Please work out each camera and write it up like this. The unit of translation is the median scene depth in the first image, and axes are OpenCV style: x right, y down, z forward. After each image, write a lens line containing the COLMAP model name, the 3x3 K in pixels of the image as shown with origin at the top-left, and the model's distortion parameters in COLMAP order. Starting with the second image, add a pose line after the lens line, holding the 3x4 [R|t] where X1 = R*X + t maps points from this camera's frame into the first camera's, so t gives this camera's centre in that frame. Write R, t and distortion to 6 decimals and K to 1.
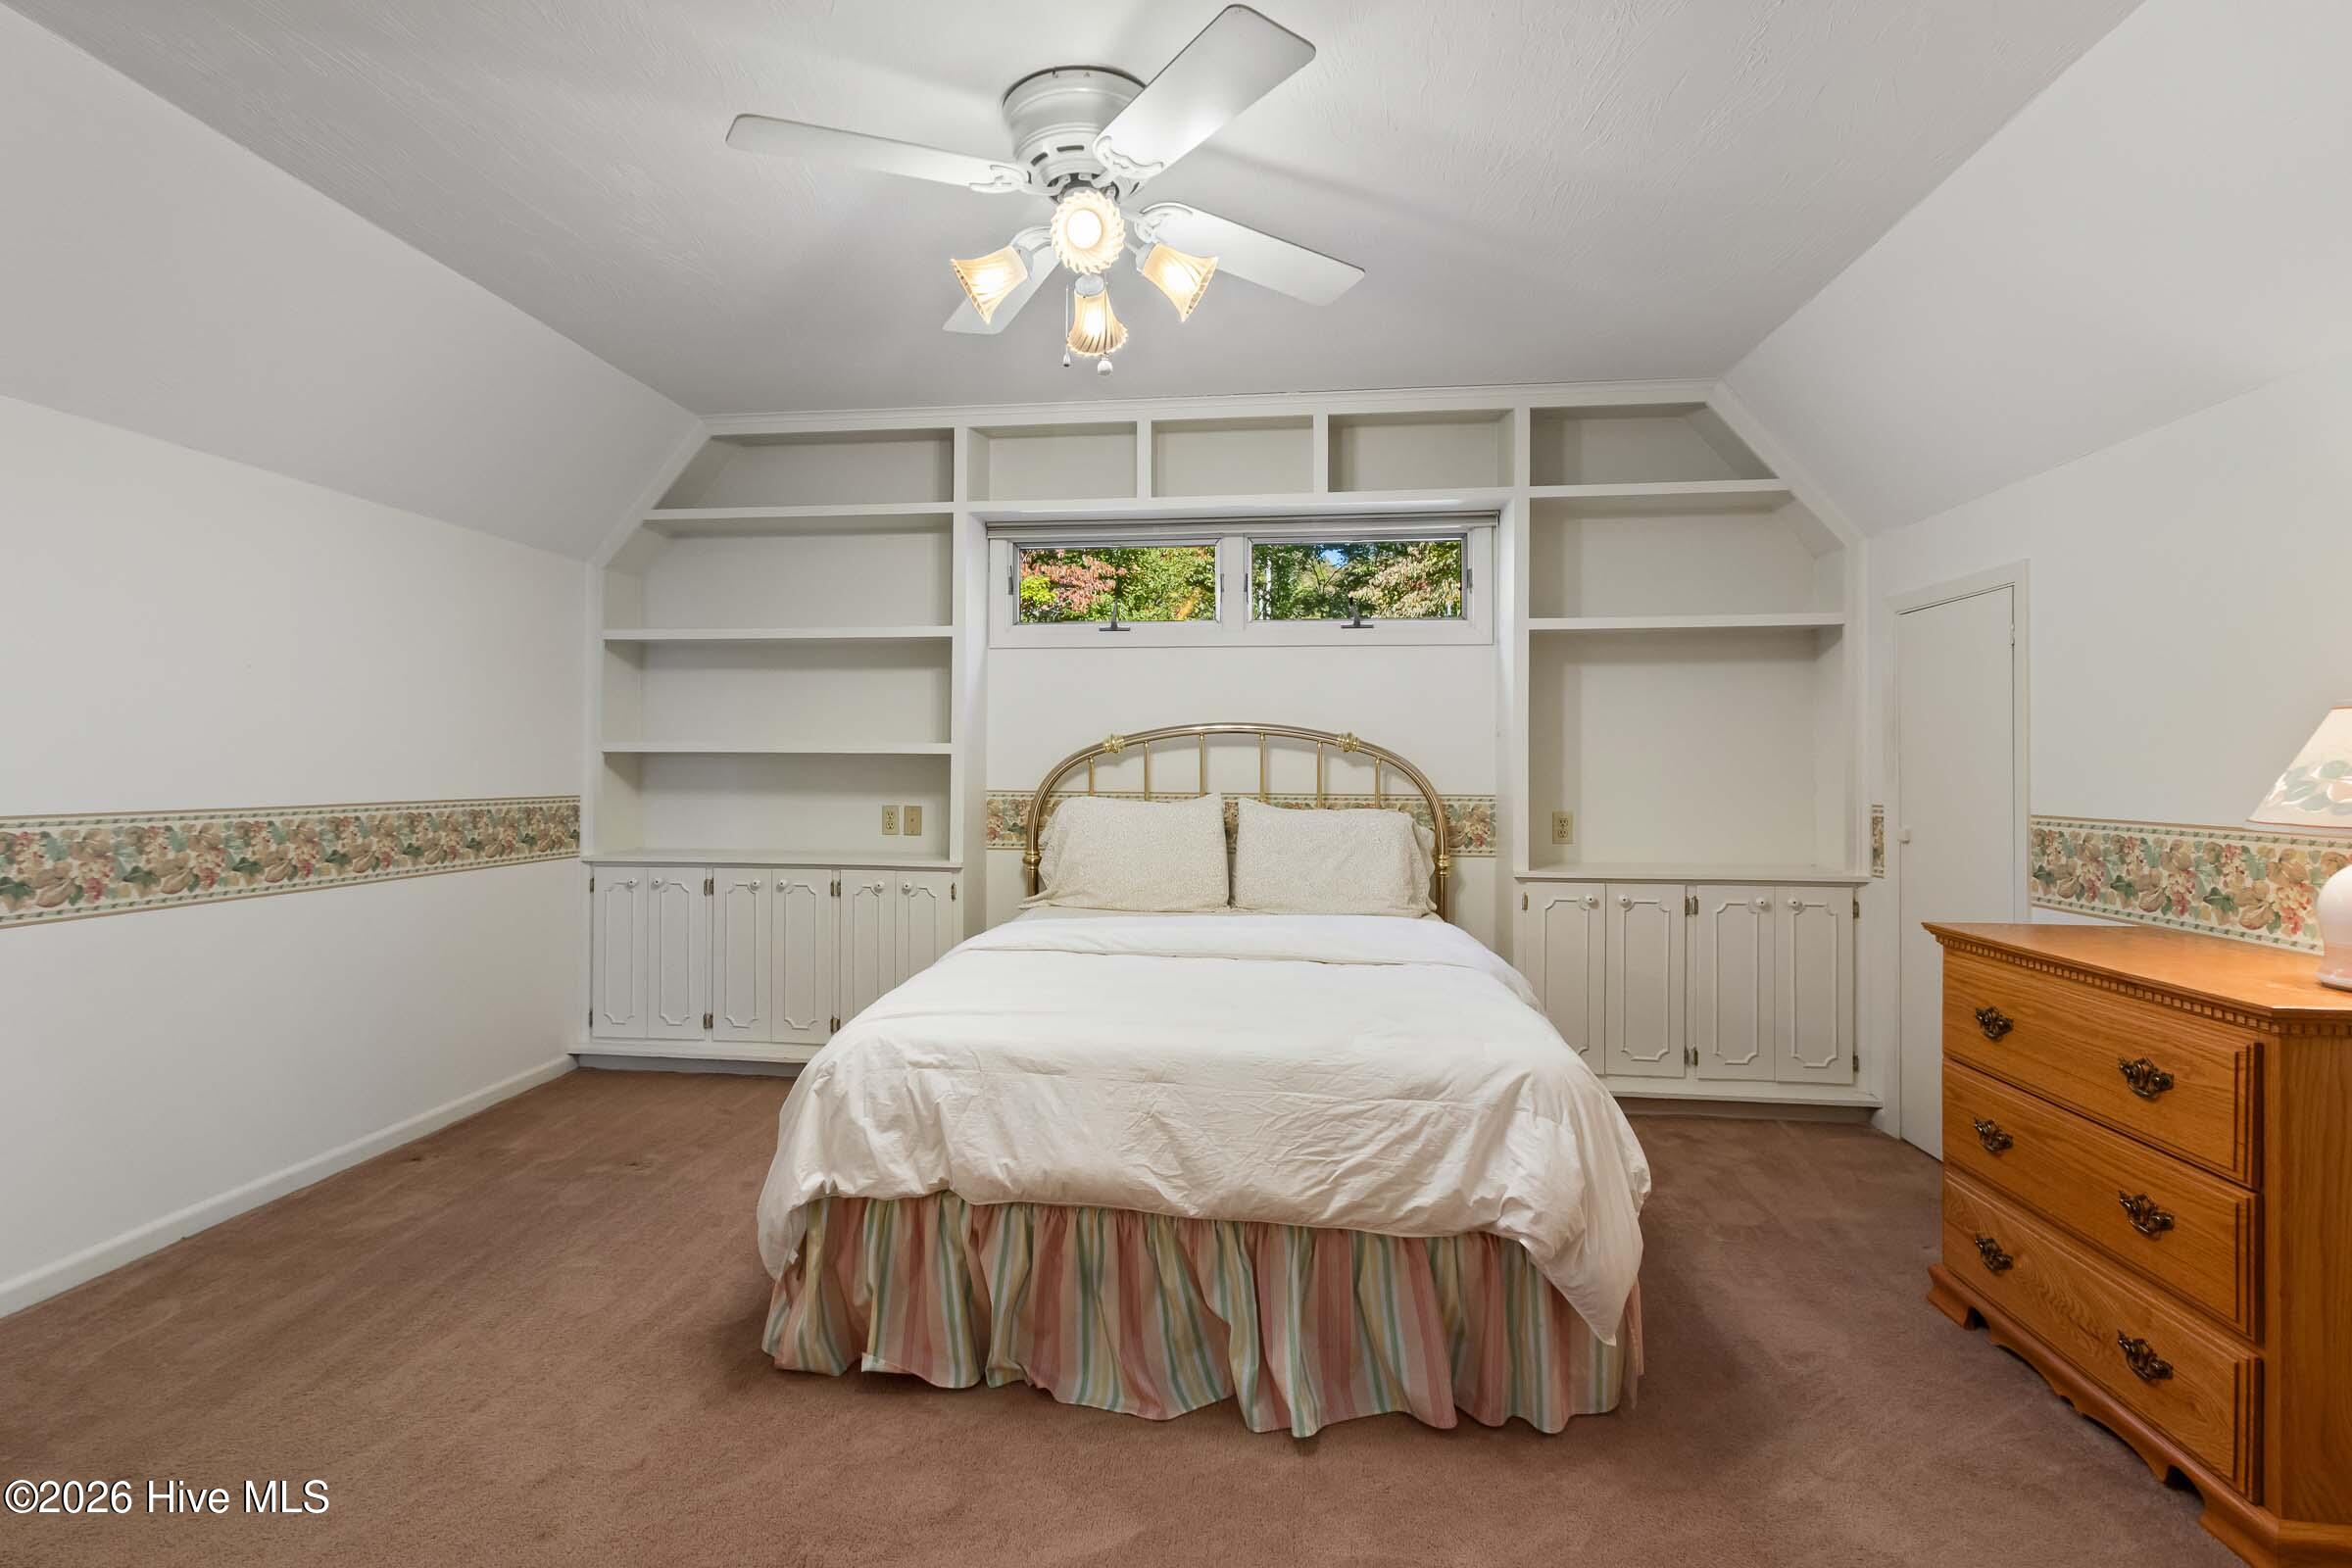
lens RADIAL K [[1113.6, 0, 1176.2], [0, 1113.6, 761.7], [0, 0, 1]] dist [0.002063, -0.003899]
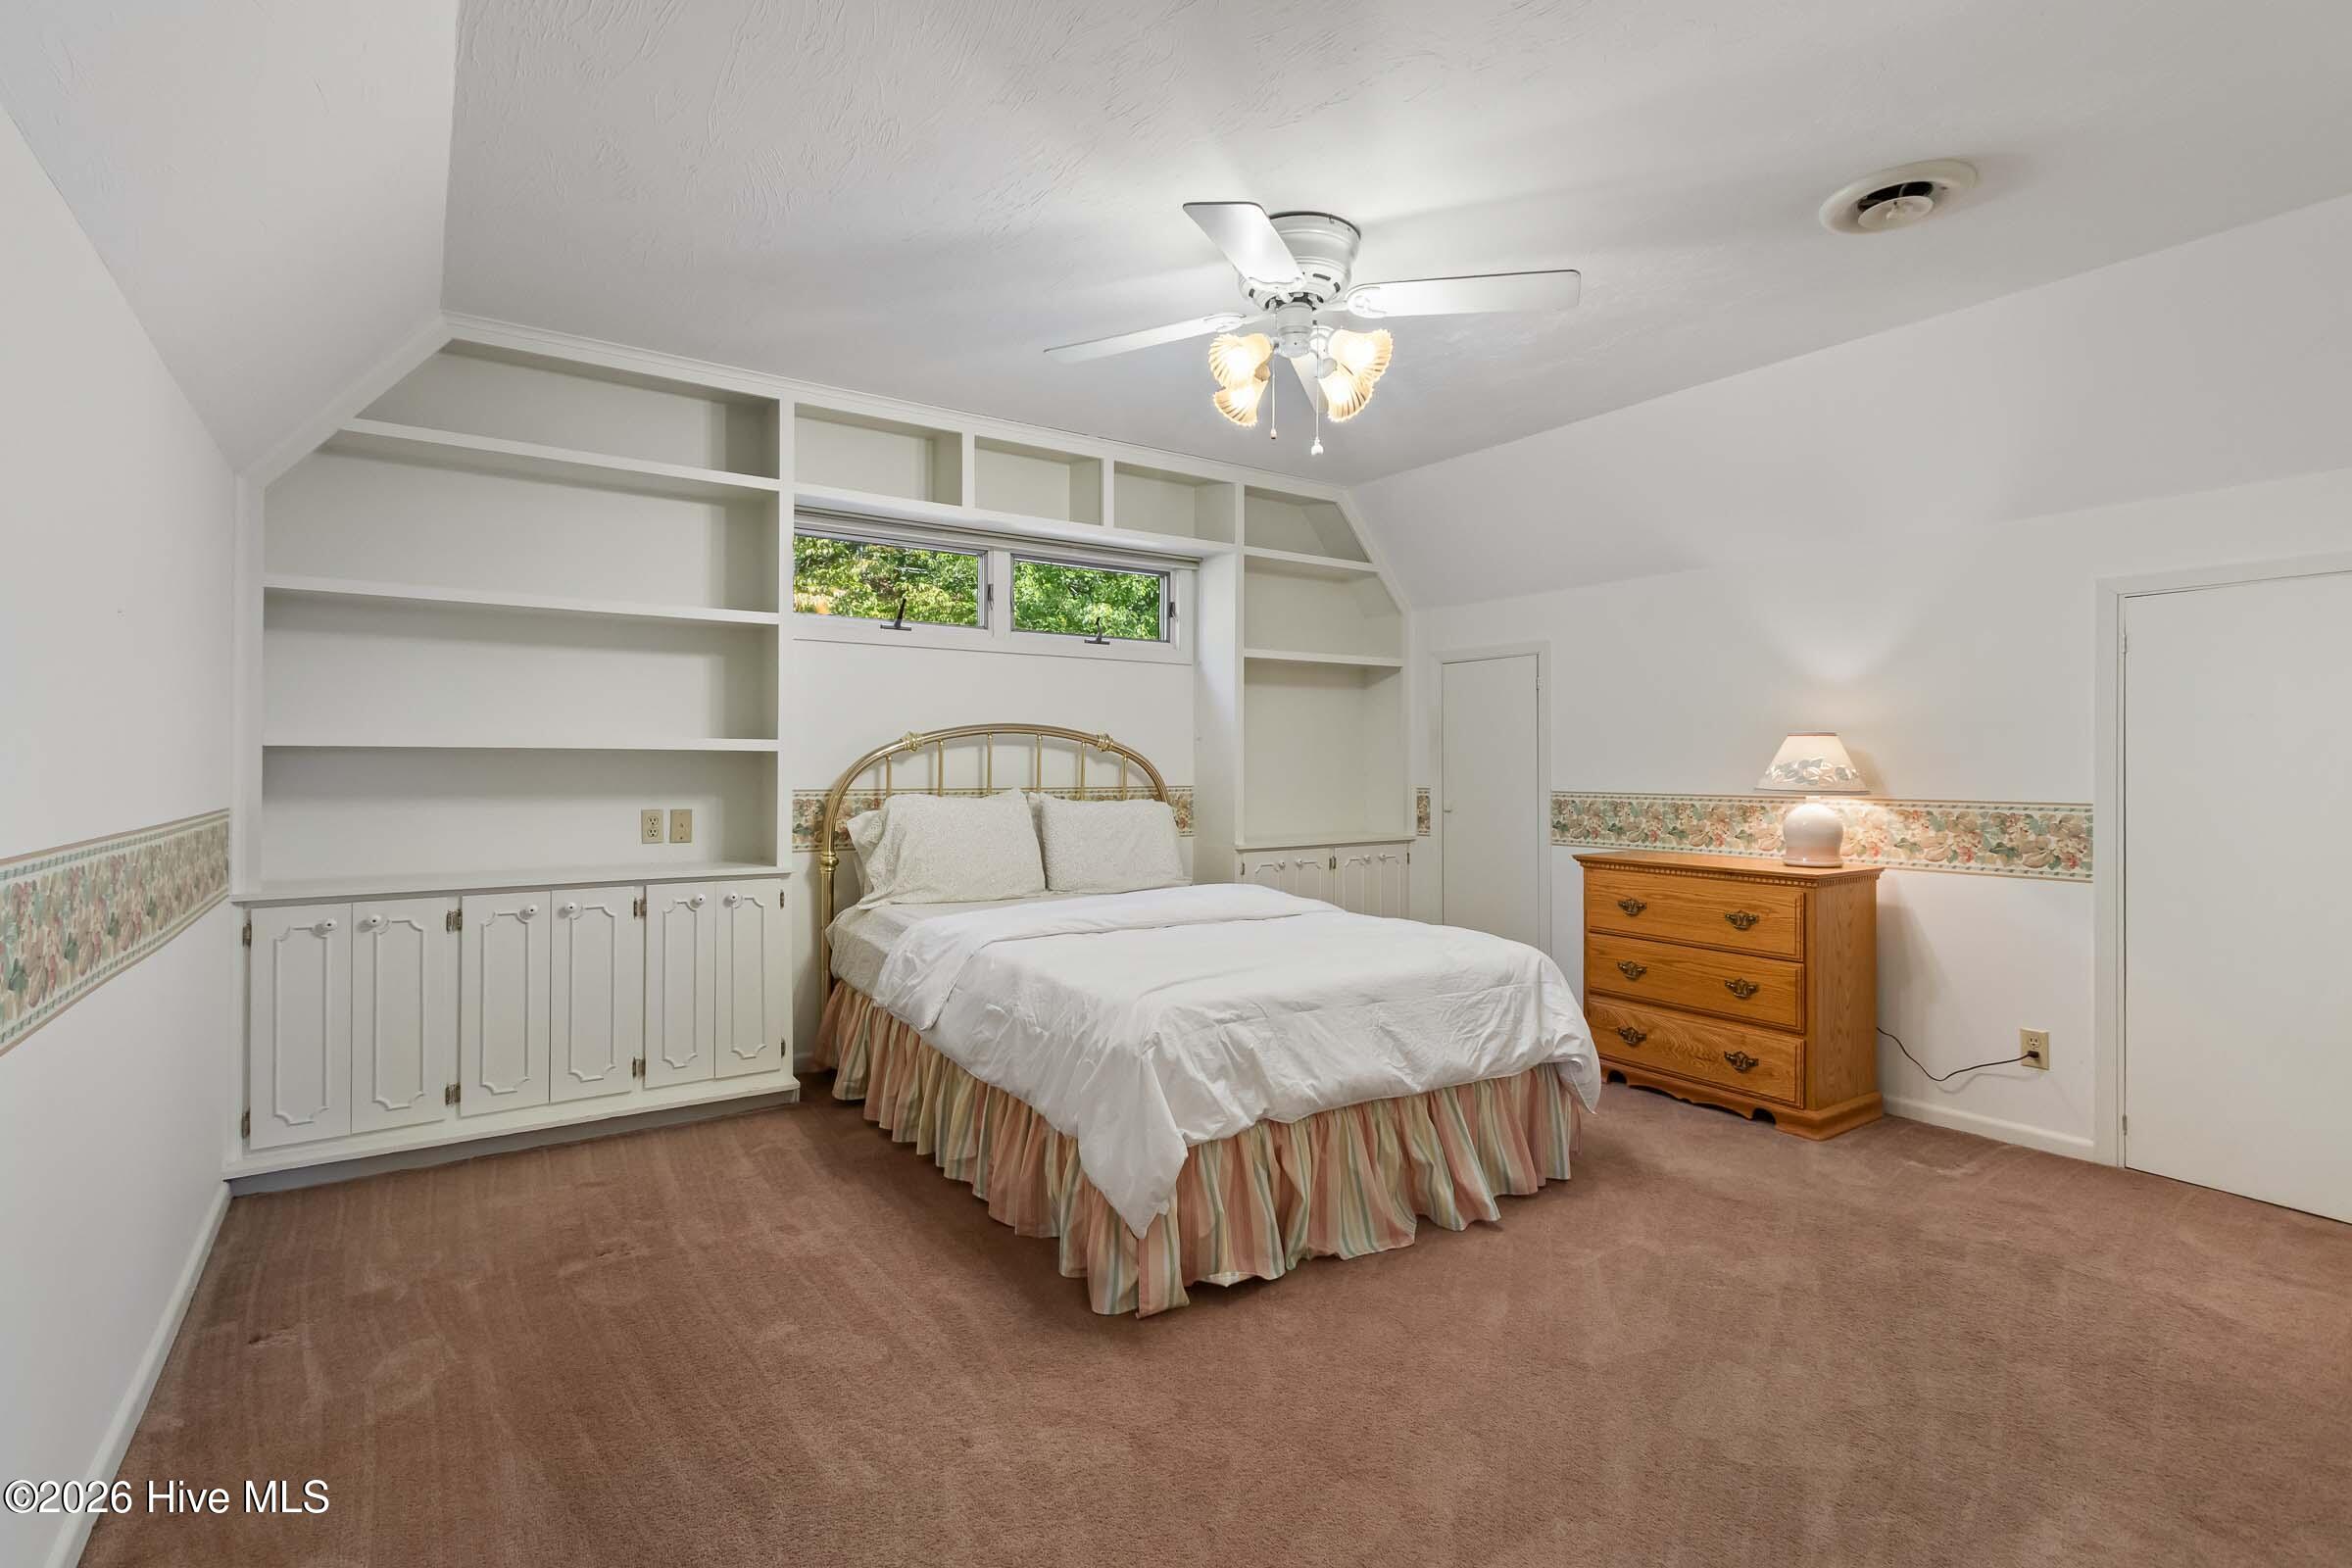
lens RADIAL K [[1113.6, 0, 1161.4], [0, 1113.6, 760.9], [0, 0, 1]] dist [0.002063, -0.003899]
pose [[0.748352, -0.001505, 0.663300, -0.771992], [-0.001365, 0.999992, 0.003809, -0.003801], [-0.663300, -0.003755, 0.748344, 0.124404]]
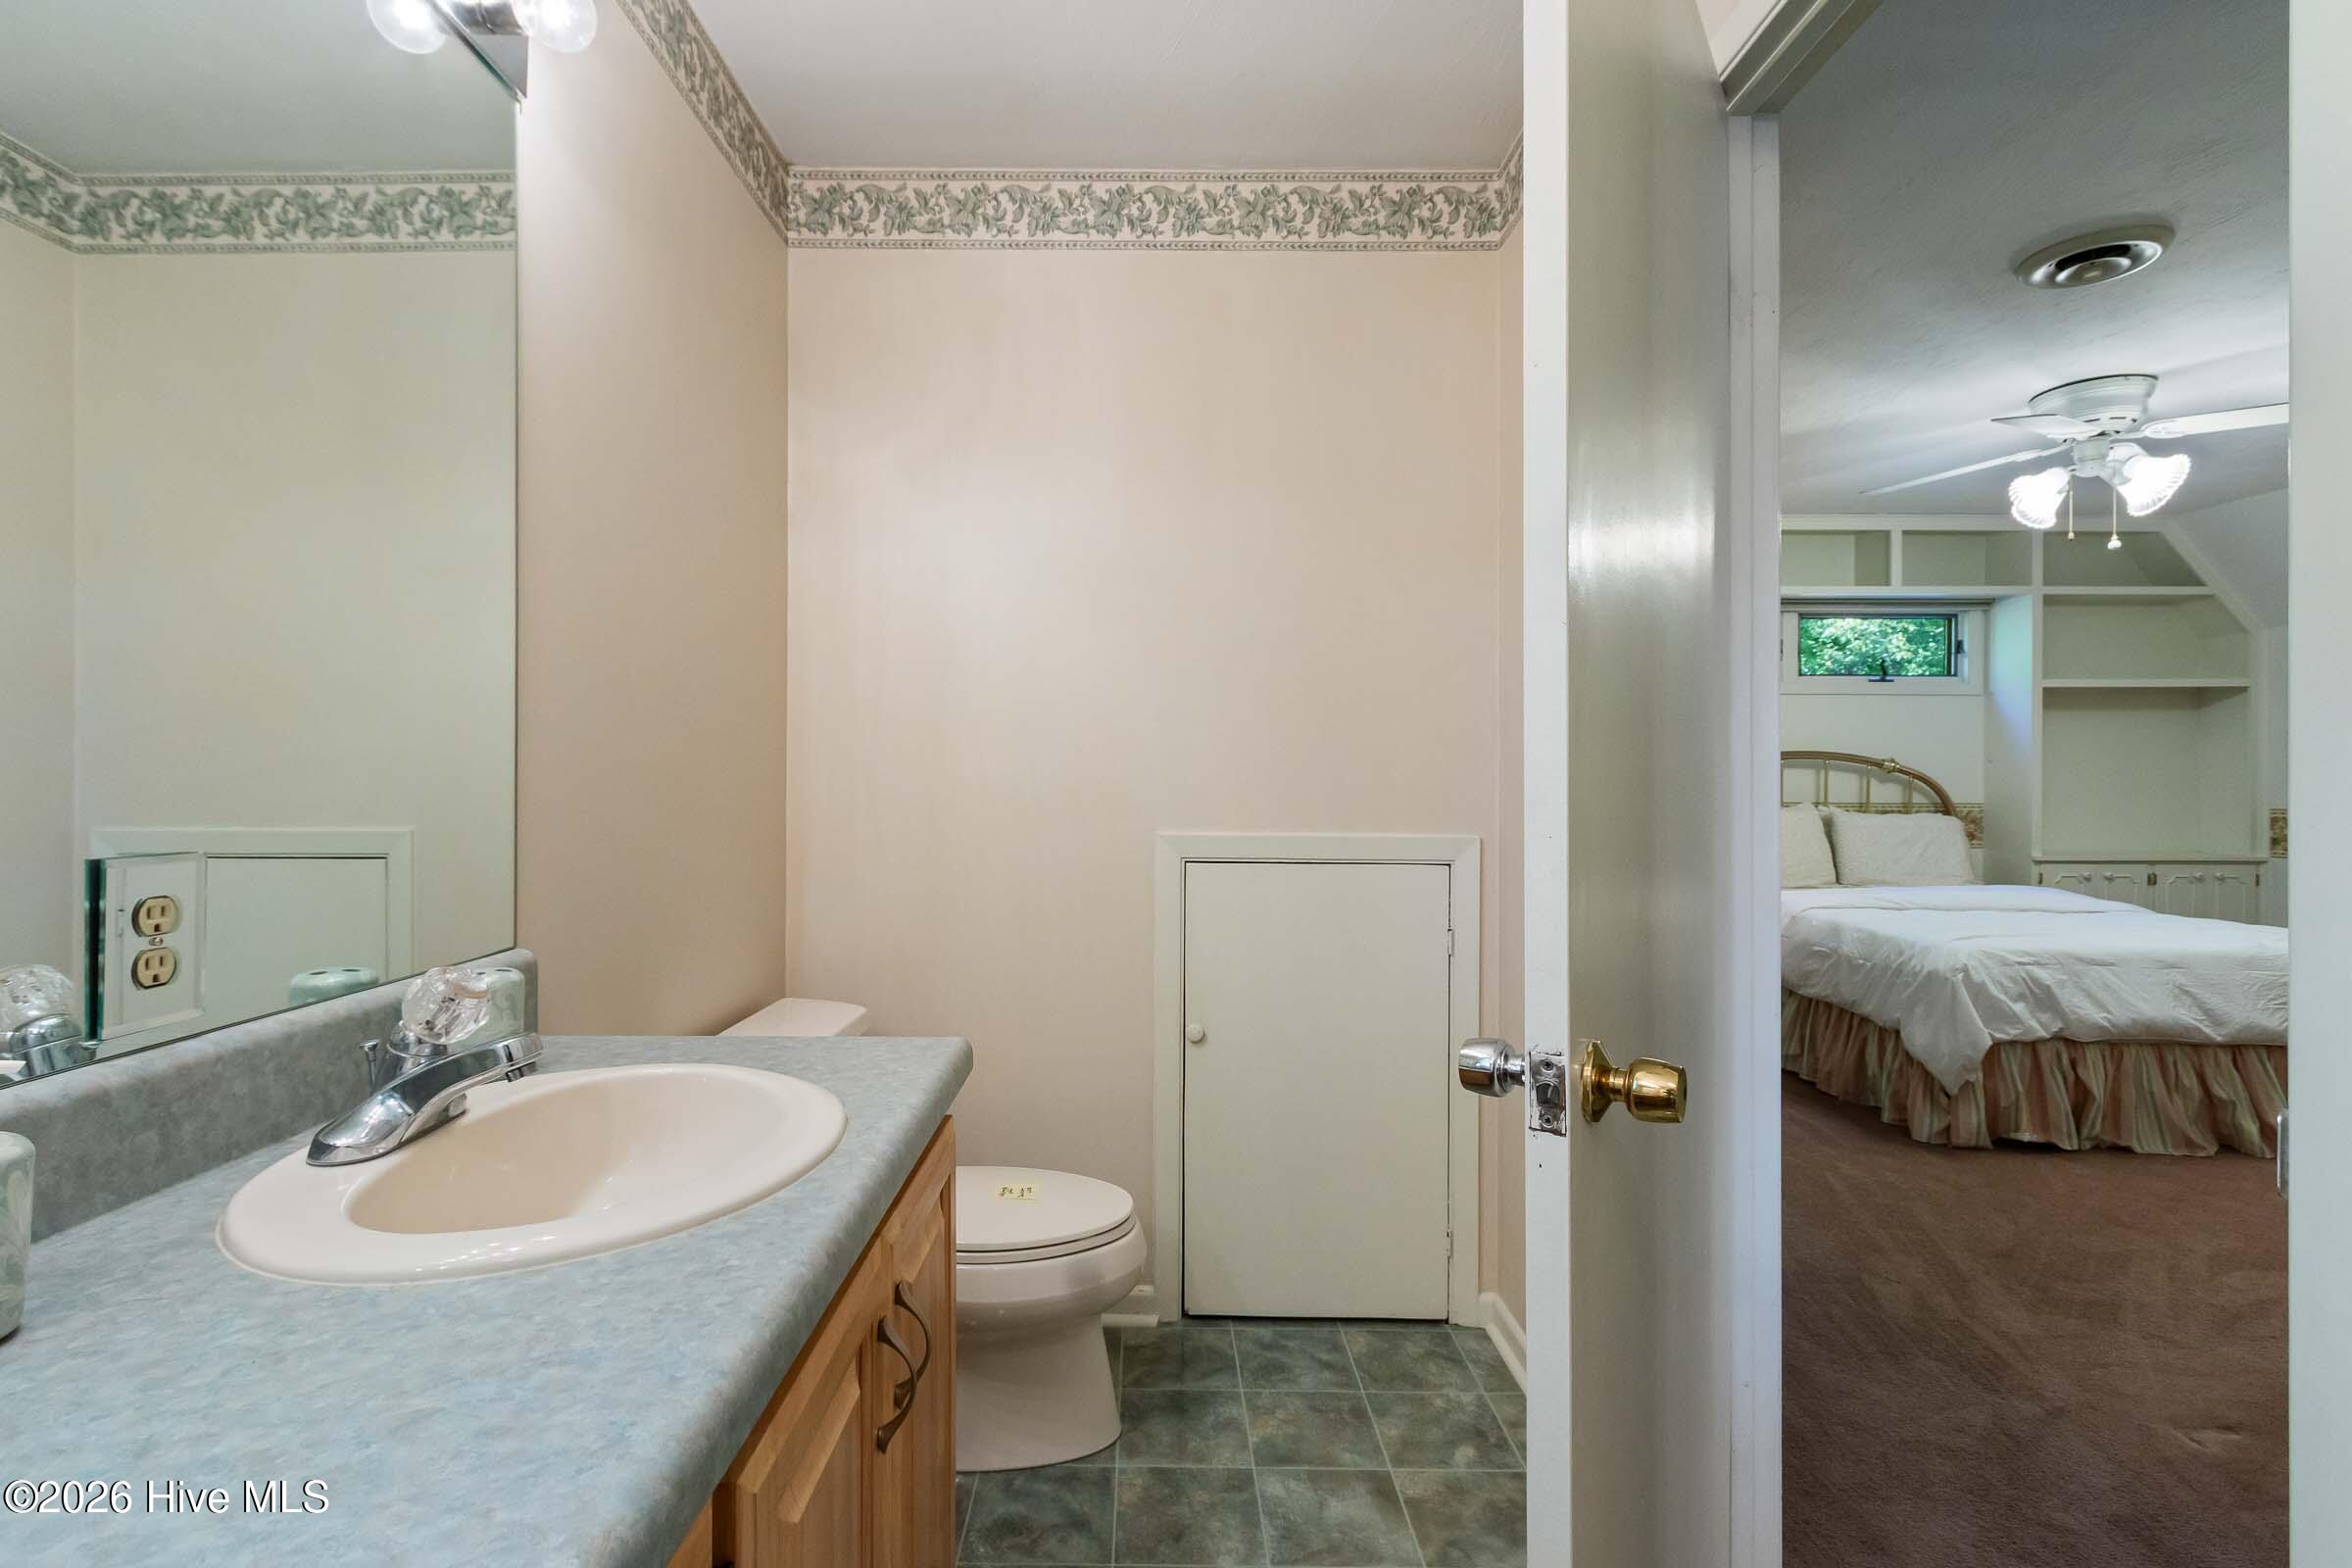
lens RADIAL K [[1113.6, 0, 1102.8], [0, 1113.6, 783.1], [0, 0, 1]] dist [0.002063, -0.003899]
pose [[0.995188, -0.000977, 0.097979, -1.291189], [0.000431, 0.999984, 0.005588, -0.005145], [-0.097983, -0.005519, 0.995173, -0.381218]]
